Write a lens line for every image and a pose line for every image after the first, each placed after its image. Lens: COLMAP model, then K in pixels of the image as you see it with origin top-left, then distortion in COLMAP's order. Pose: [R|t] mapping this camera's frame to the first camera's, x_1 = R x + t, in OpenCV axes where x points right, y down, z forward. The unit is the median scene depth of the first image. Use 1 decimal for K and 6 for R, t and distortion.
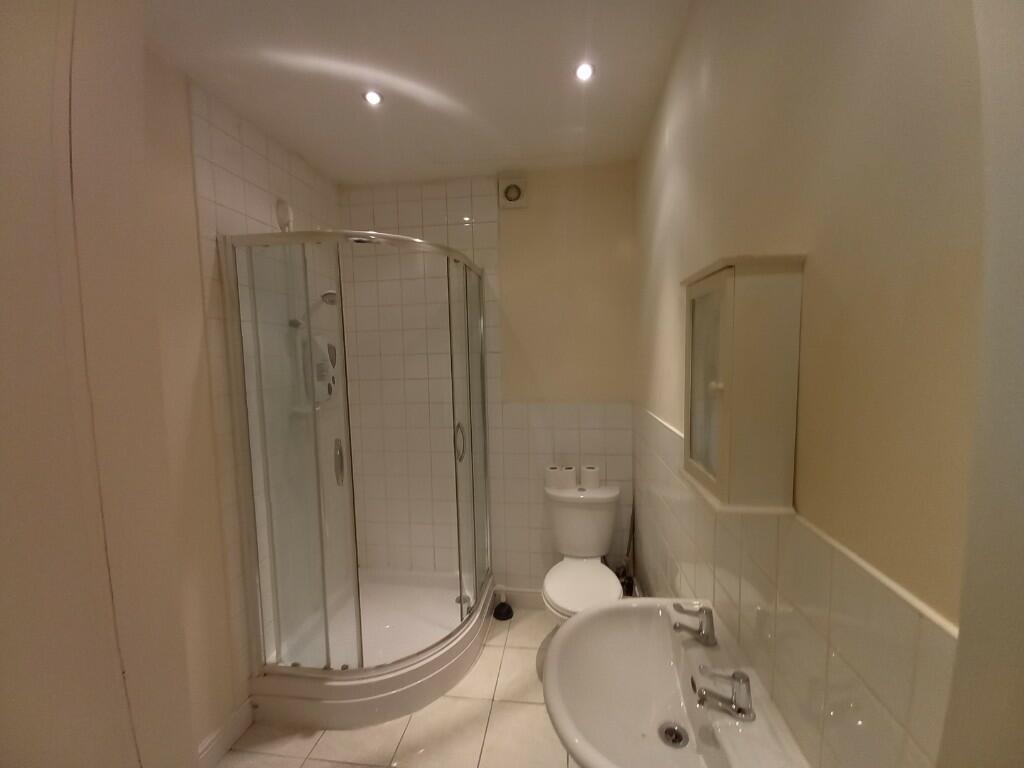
lens RADIAL K [[404.3, 0, 512.0], [0, 404.3, 384.0], [0, 0, 1]] dist [-0.000099, -0.000501]
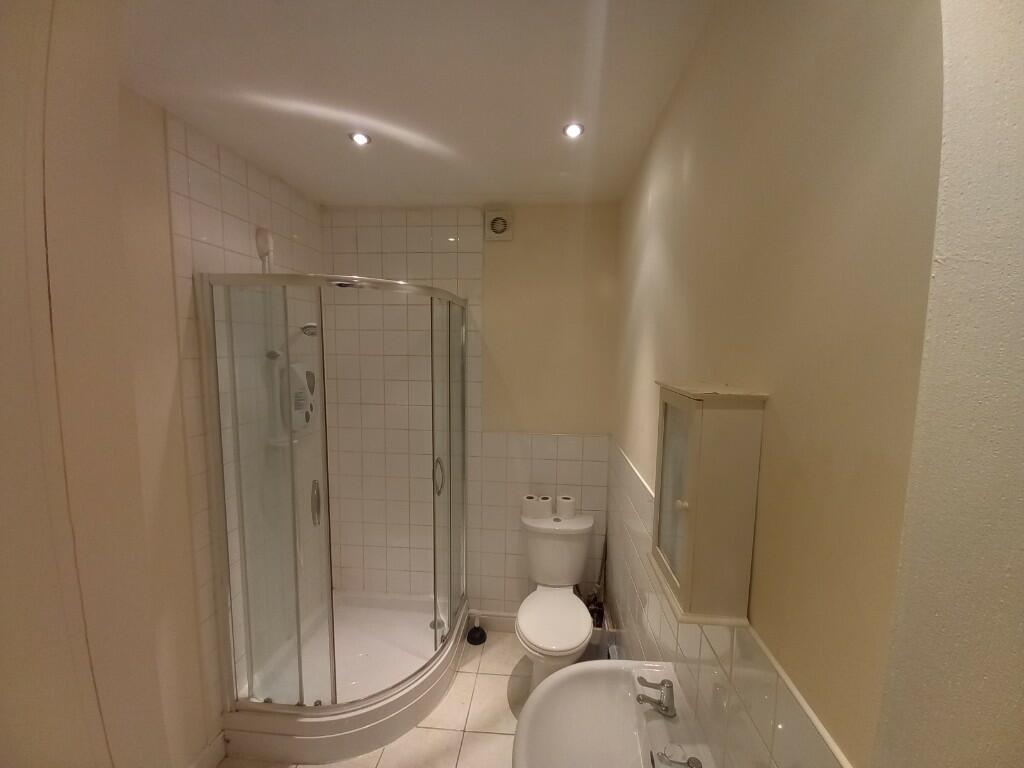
lens RADIAL K [[404.3, 0, 512.0], [0, 404.3, 384.0], [0, 0, 1]] dist [-0.000099, -0.000501]
pose [[0.998377, 0.029207, 0.048888, -0.001964], [-0.030212, 0.999345, 0.019936, -0.117054], [-0.048274, -0.021381, 0.998605, -0.013199]]
